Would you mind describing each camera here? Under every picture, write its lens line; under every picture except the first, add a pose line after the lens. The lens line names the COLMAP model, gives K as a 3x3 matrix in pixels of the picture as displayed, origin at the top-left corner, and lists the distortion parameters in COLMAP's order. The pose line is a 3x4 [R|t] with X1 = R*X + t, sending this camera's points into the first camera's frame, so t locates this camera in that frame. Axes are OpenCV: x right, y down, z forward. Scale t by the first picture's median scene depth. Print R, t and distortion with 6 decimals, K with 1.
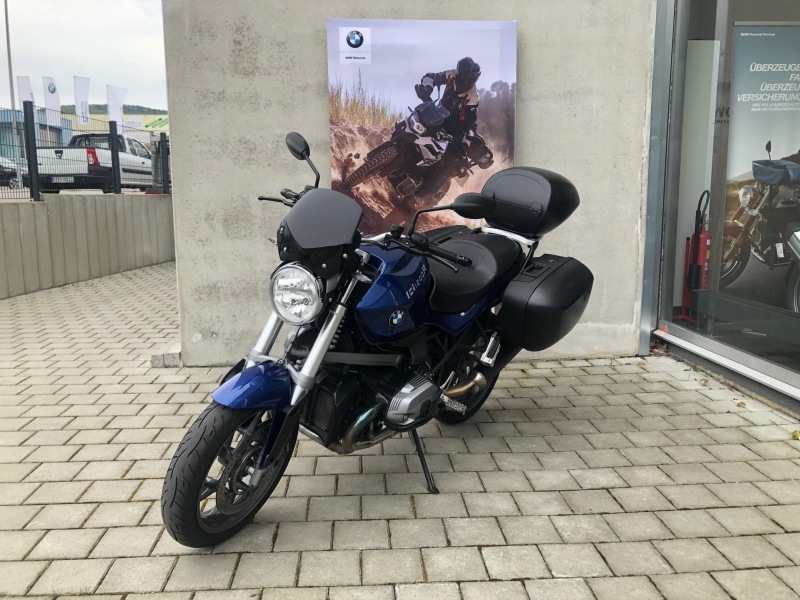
lens RADIAL K [[663.9, 0, 398.6], [0, 663.9, 292.1], [0, 0, 1]] dist [-0.019411, 0.021818]
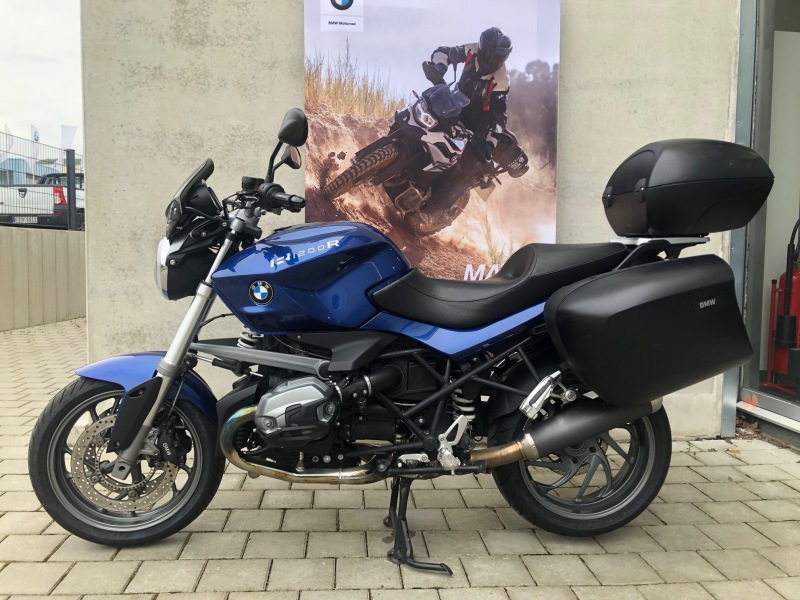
lens RADIAL K [[663.9, 0, 395.7], [0, 663.9, 289.6], [0, 0, 1]] dist [-0.019411, 0.021818]
pose [[0.999762, 0.016406, 0.014386, -0.011283], [-0.015058, 0.995893, -0.089278, 0.003897], [-0.015792, 0.089041, 0.995903, 0.287182]]
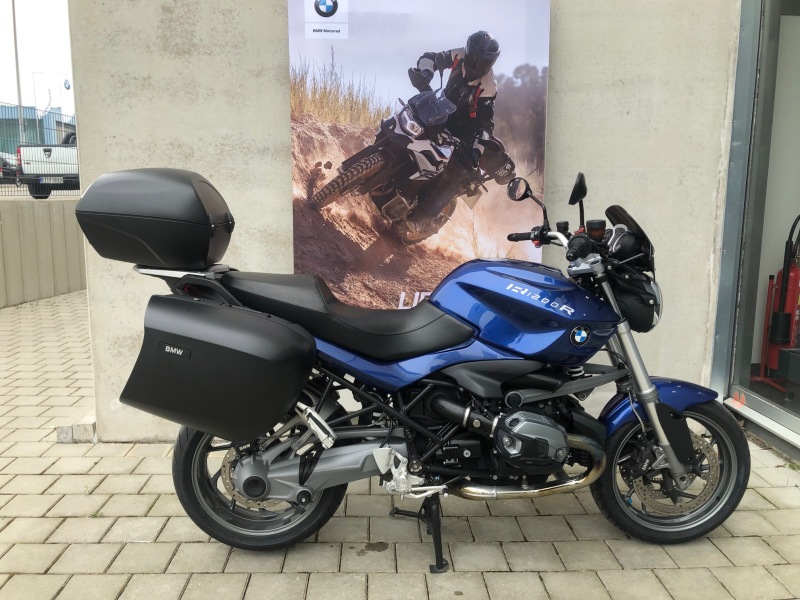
lens RADIAL K [[663.9, 0, 397.8], [0, 663.9, 292.7], [0, 0, 1]] dist [-0.019411, 0.021818]
pose [[0.999492, 0.015003, -0.028123, 0.036284], [-0.014973, 0.999887, 0.001289, -0.066346], [0.028139, -0.000867, 0.999604, 0.267687]]
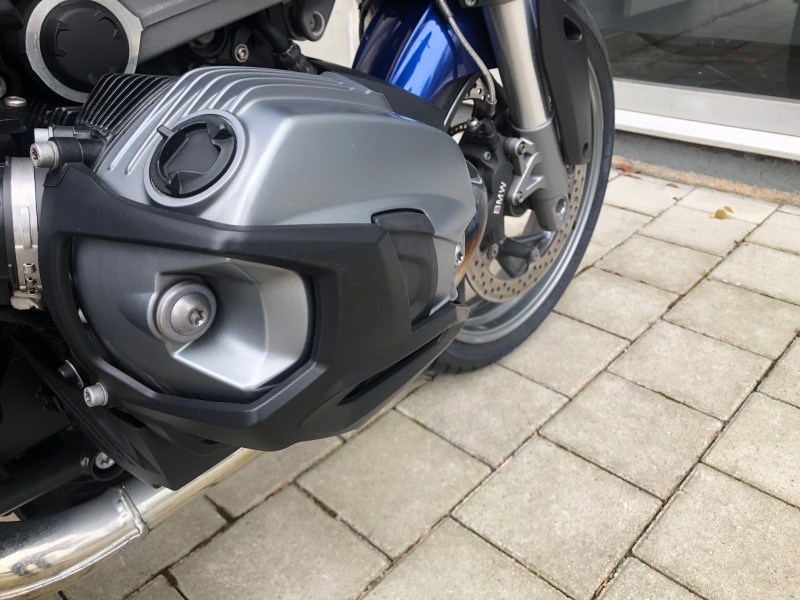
lens RADIAL K [[663.9, 0, 394.0], [0, 663.9, 307.8], [0, 0, 1]] dist [-0.019411, 0.021818]
pose [[0.735664, -0.373122, 0.565312, 0.082942], [0.140367, 0.900460, 0.411665, 0.017024], [-0.662643, -0.223497, 0.714811, 0.690265]]
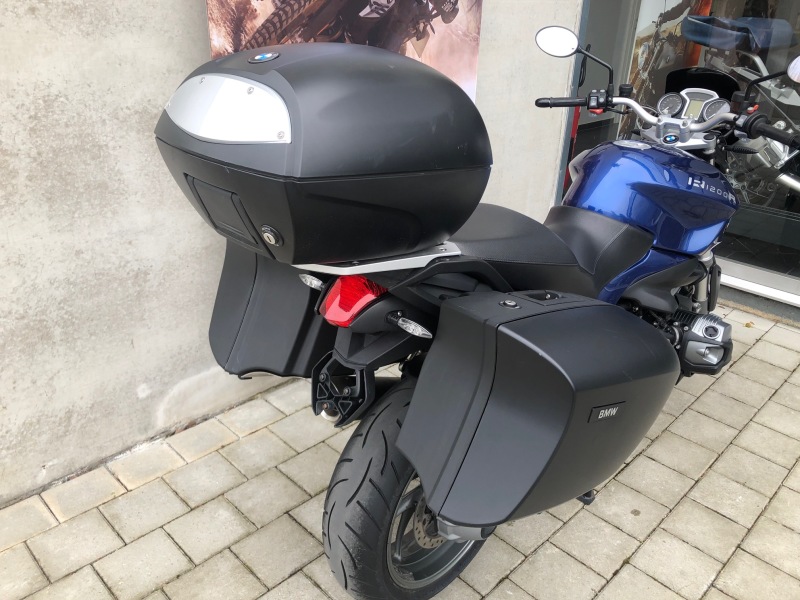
lens RADIAL K [[663.9, 0, 395.6], [0, 663.9, 286.5], [0, 0, 1]] dist [-0.019411, 0.021818]
pose [[0.745546, -0.243528, 0.620366, -0.313463], [0.055469, 0.950292, 0.306381, -0.148002], [-0.664141, -0.194010, 0.721995, 0.574795]]
